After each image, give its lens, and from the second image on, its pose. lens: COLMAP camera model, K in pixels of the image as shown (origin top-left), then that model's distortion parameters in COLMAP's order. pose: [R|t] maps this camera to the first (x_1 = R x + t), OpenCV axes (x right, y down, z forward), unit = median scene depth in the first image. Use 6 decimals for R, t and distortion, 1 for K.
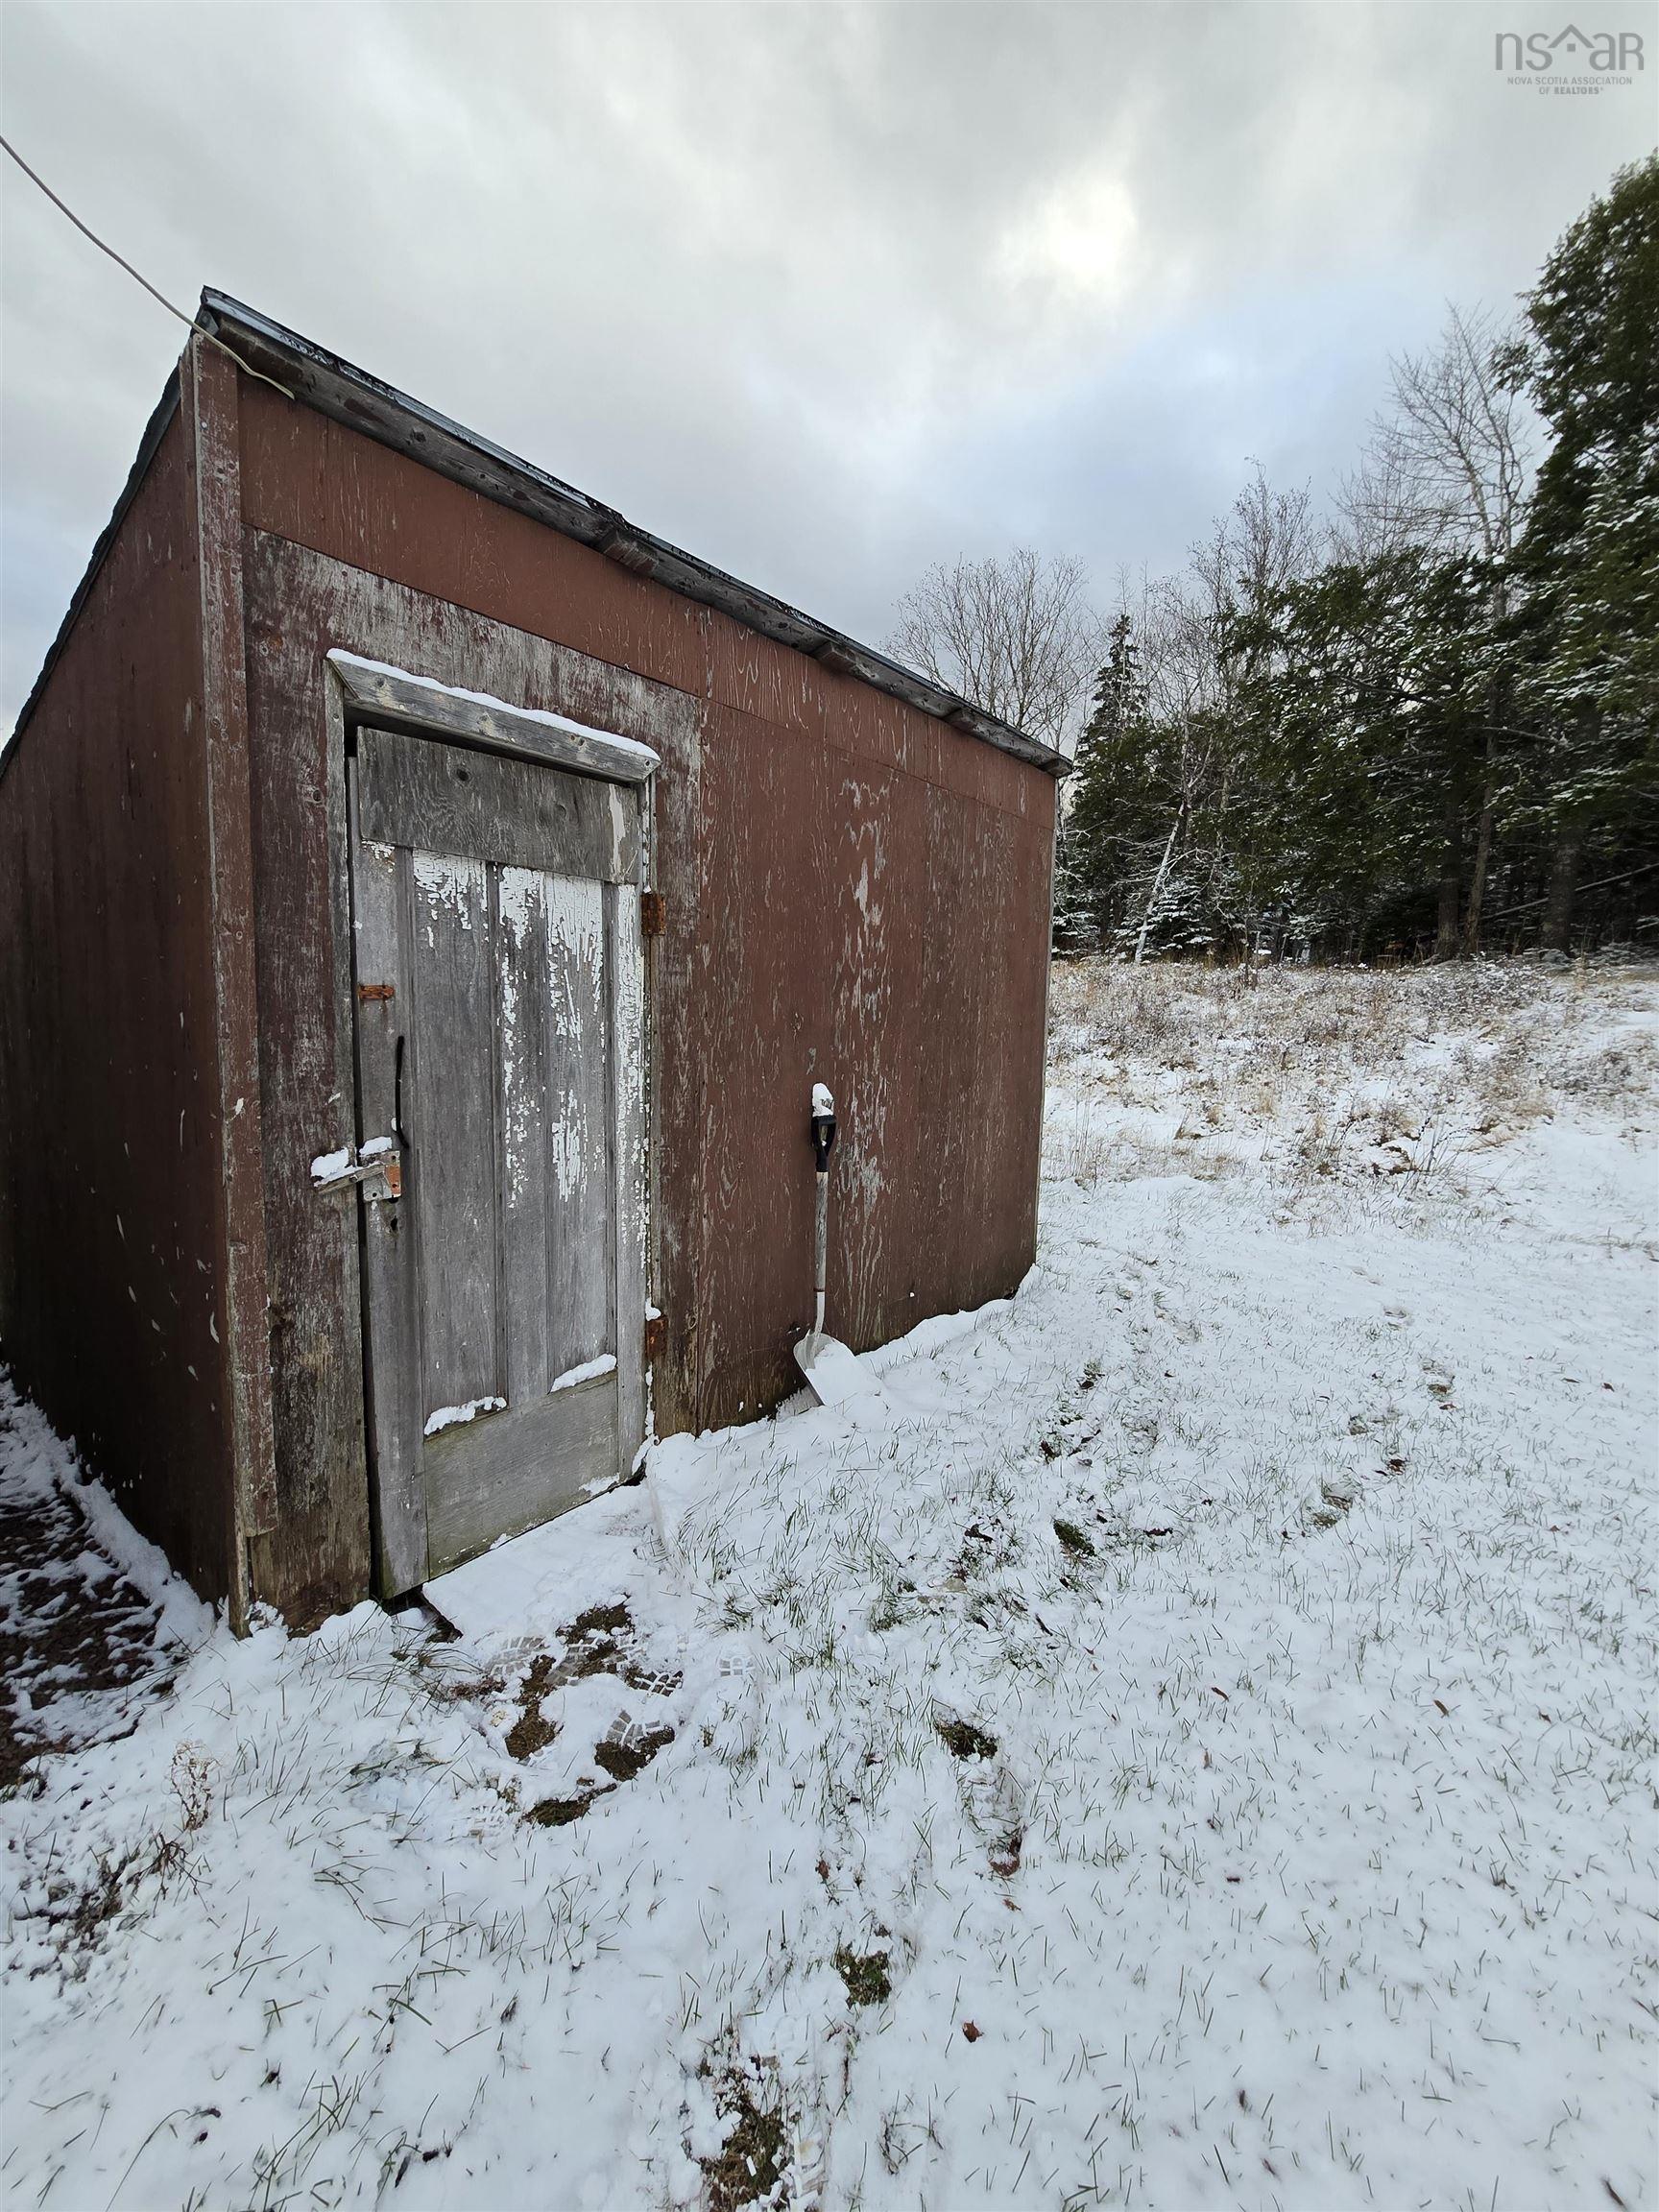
lens RADIAL K [[902.8, 0, 837.7], [0, 902.8, 1089.2], [0, 0, 1]] dist [-0.004075, 0.000817]
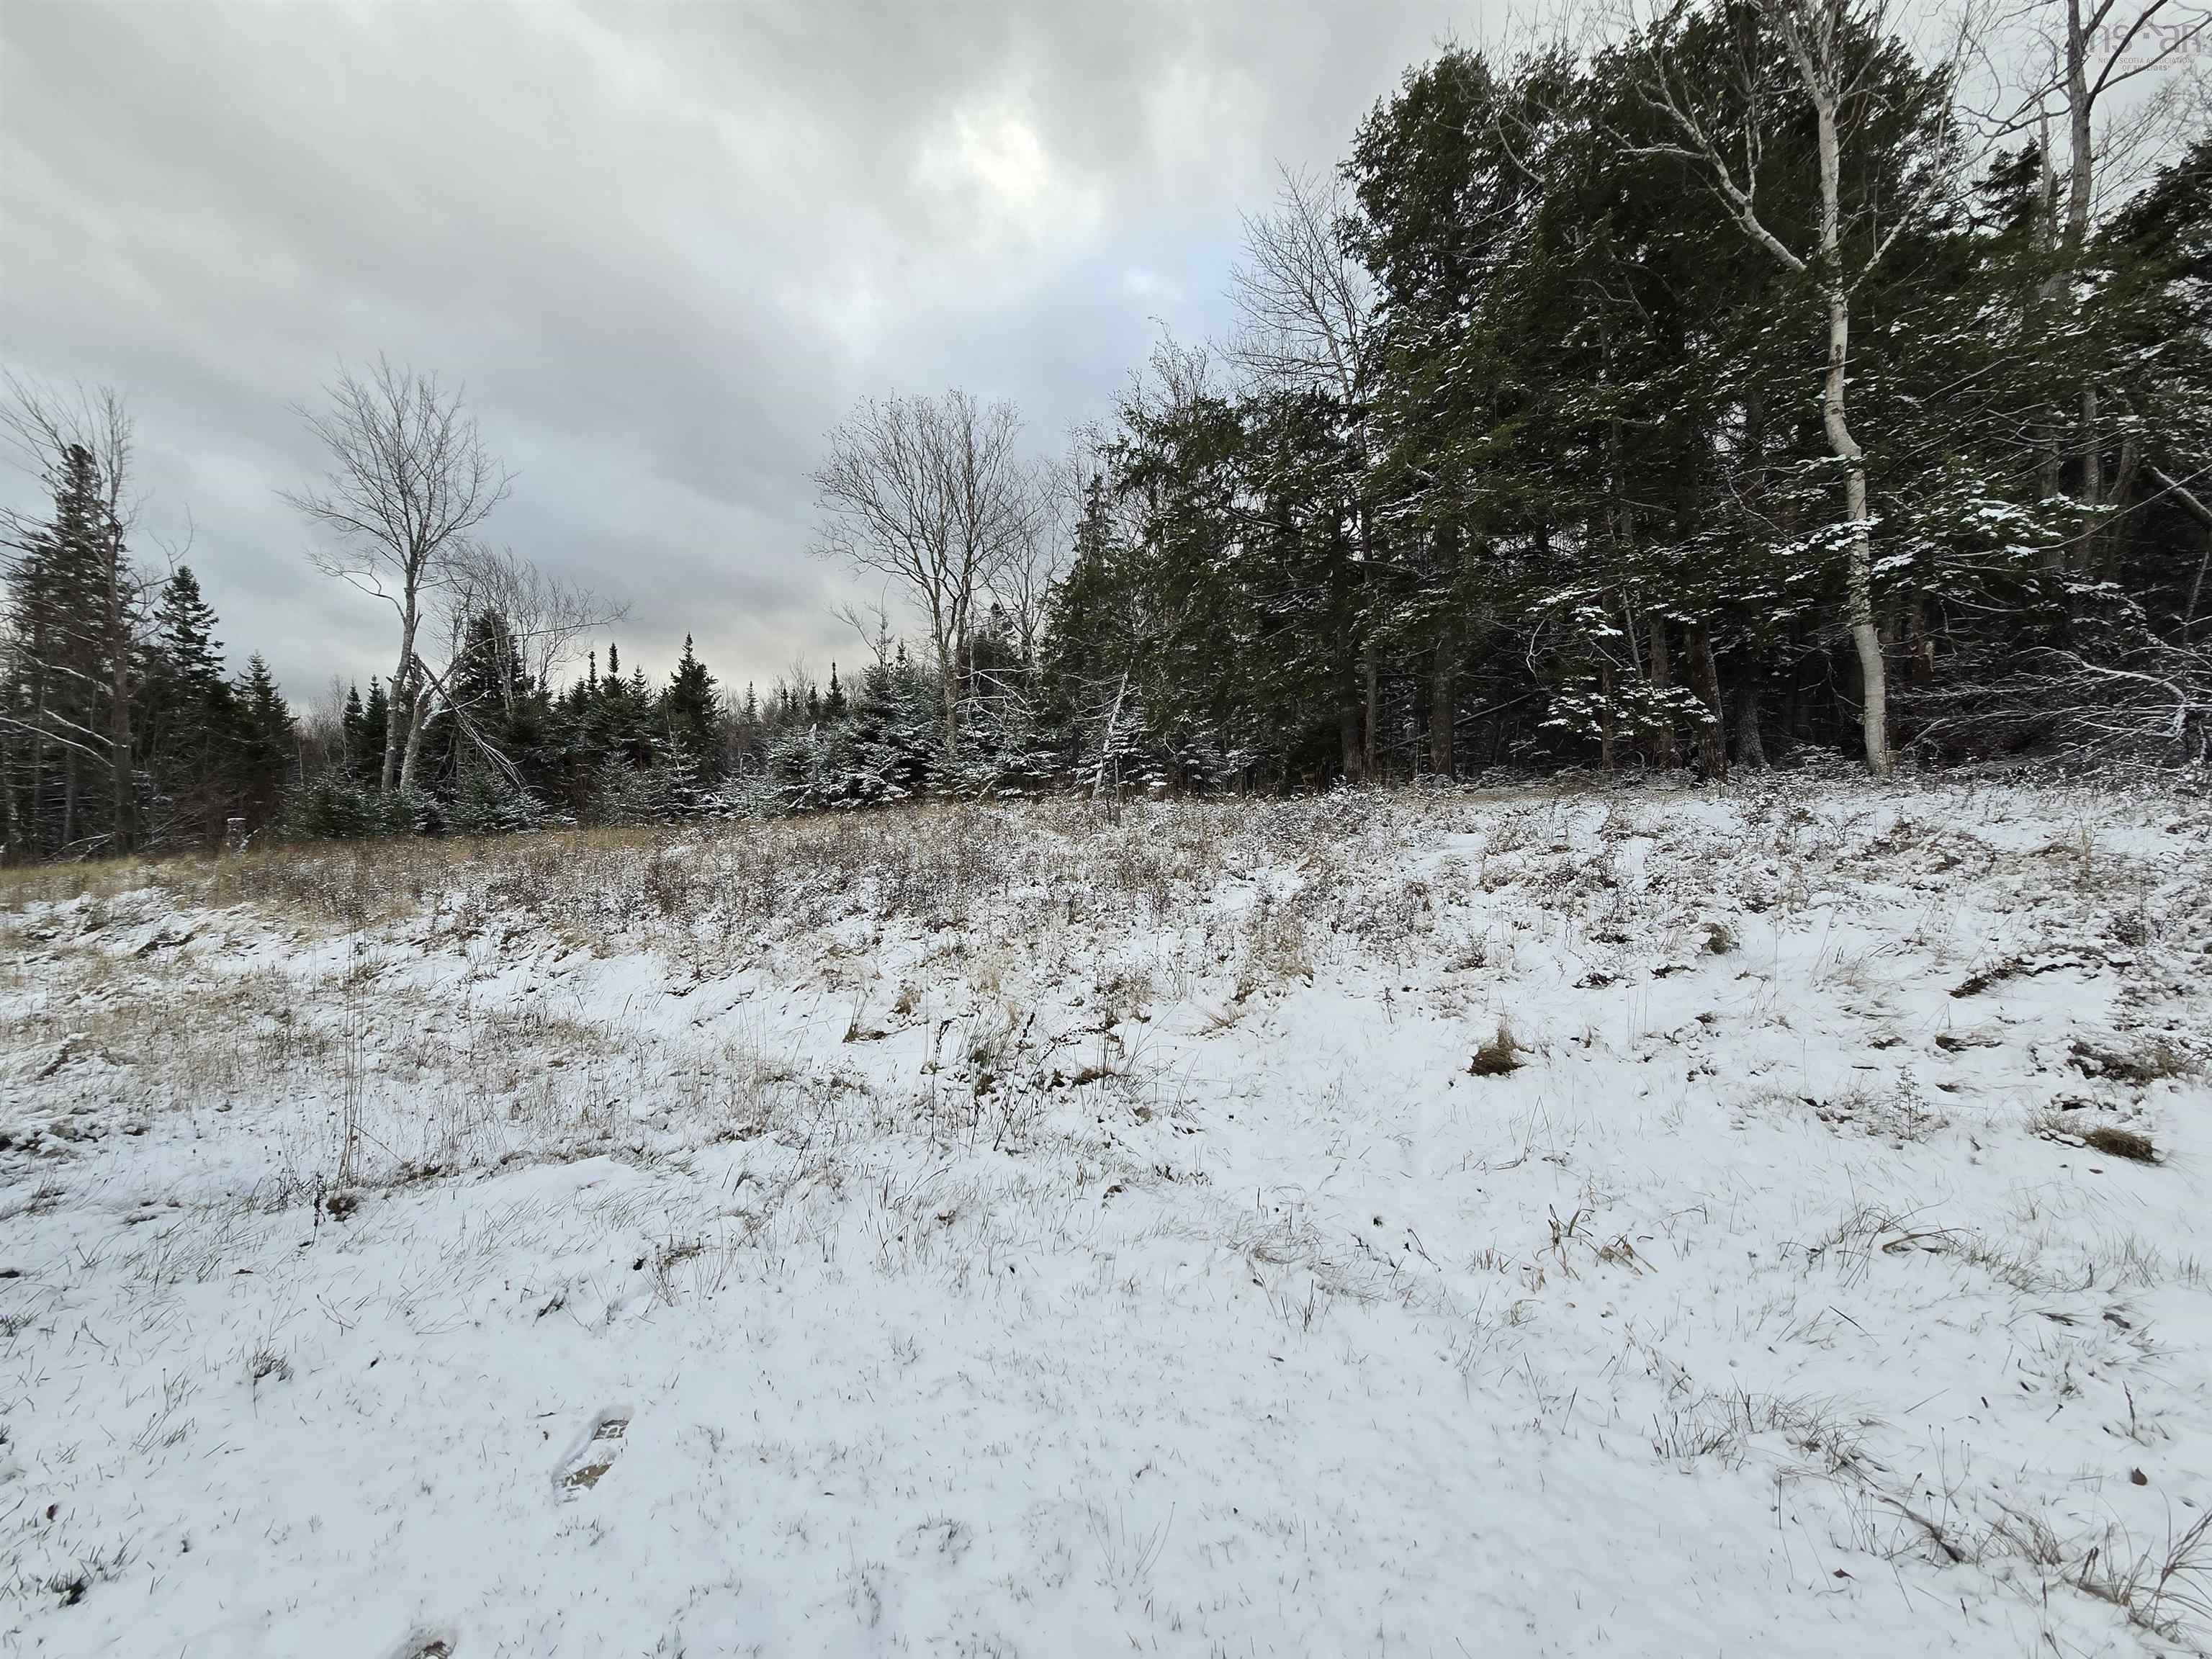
lens RADIAL K [[902.8, 0, 1094.4], [0, 902.8, 828.7], [0, 0, 1]] dist [-0.004075, 0.000817]
pose [[0.972311, -0.035678, 0.230950, 0.177230], [0.062594, 0.991927, -0.110287, -0.008203], [-0.225151, 0.121689, 0.966695, 0.117235]]
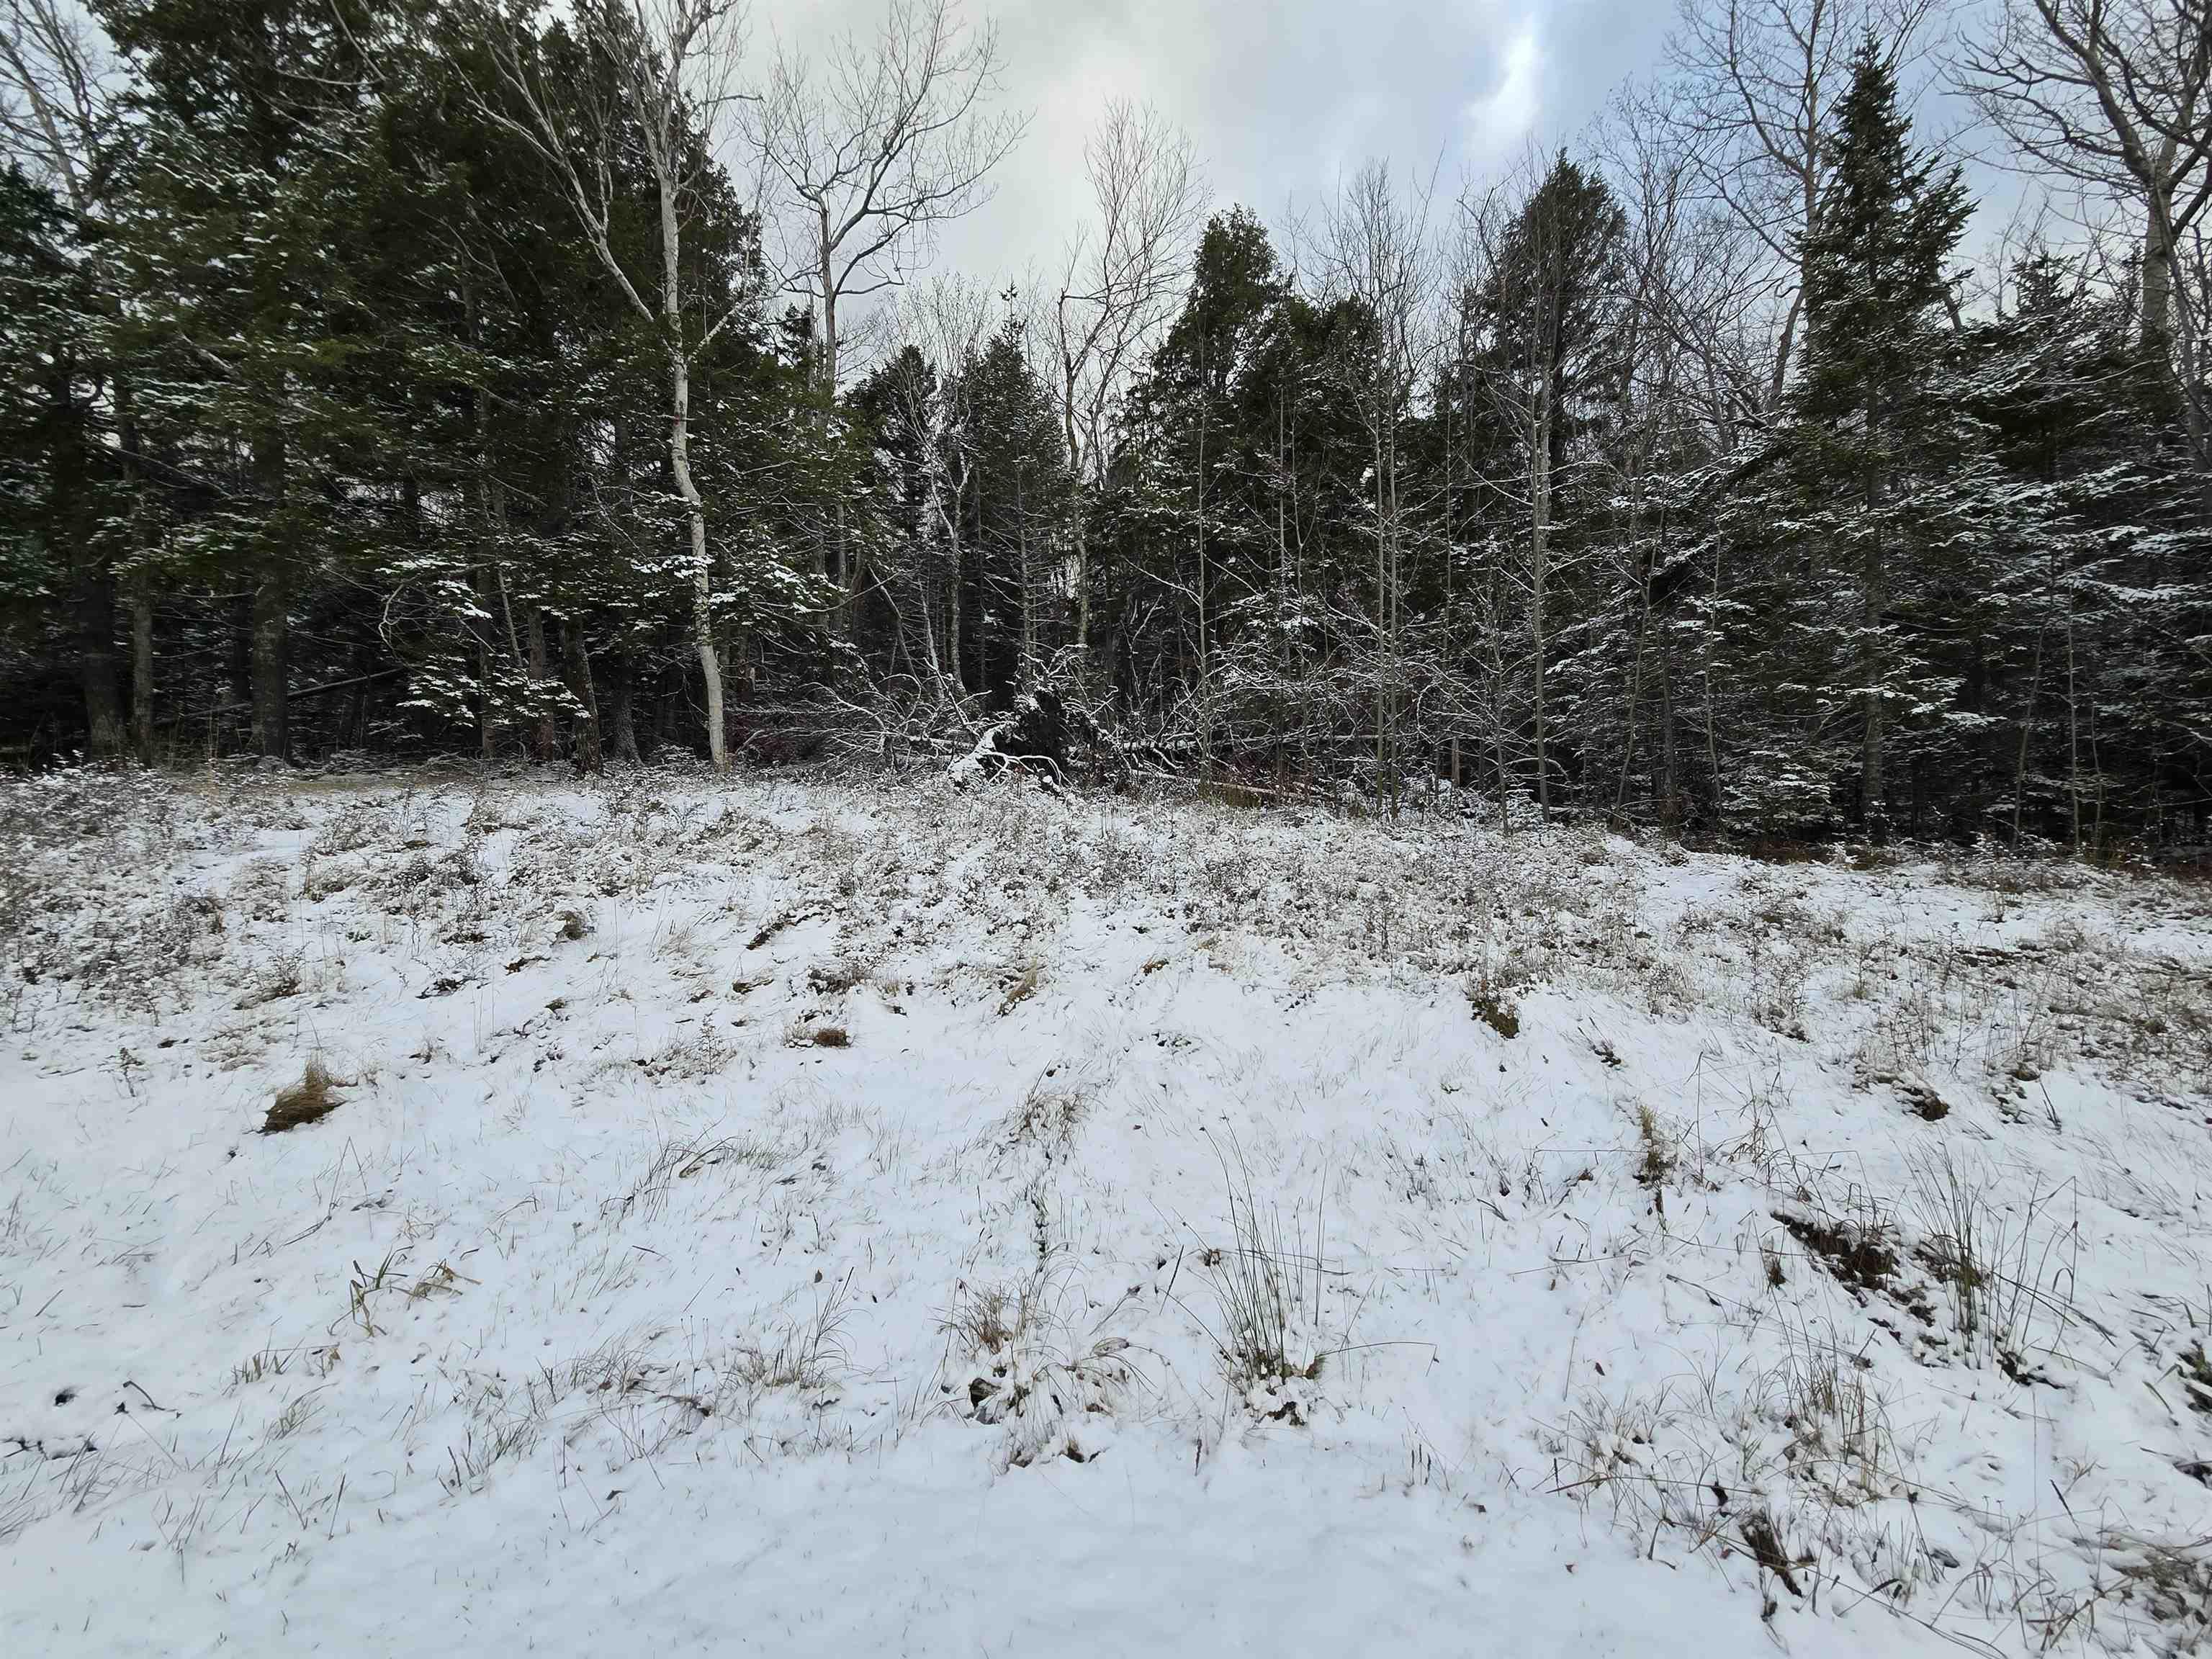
lens RADIAL K [[902.8, 0, 1095.0], [0, 902.8, 829.1], [0, 0, 1]] dist [-0.004075, 0.000817]
pose [[0.239508, -0.059432, 0.969074, 0.189238], [0.143395, 0.989344, 0.025234, -0.006909], [-0.960247, 0.132917, 0.245478, 0.111052]]
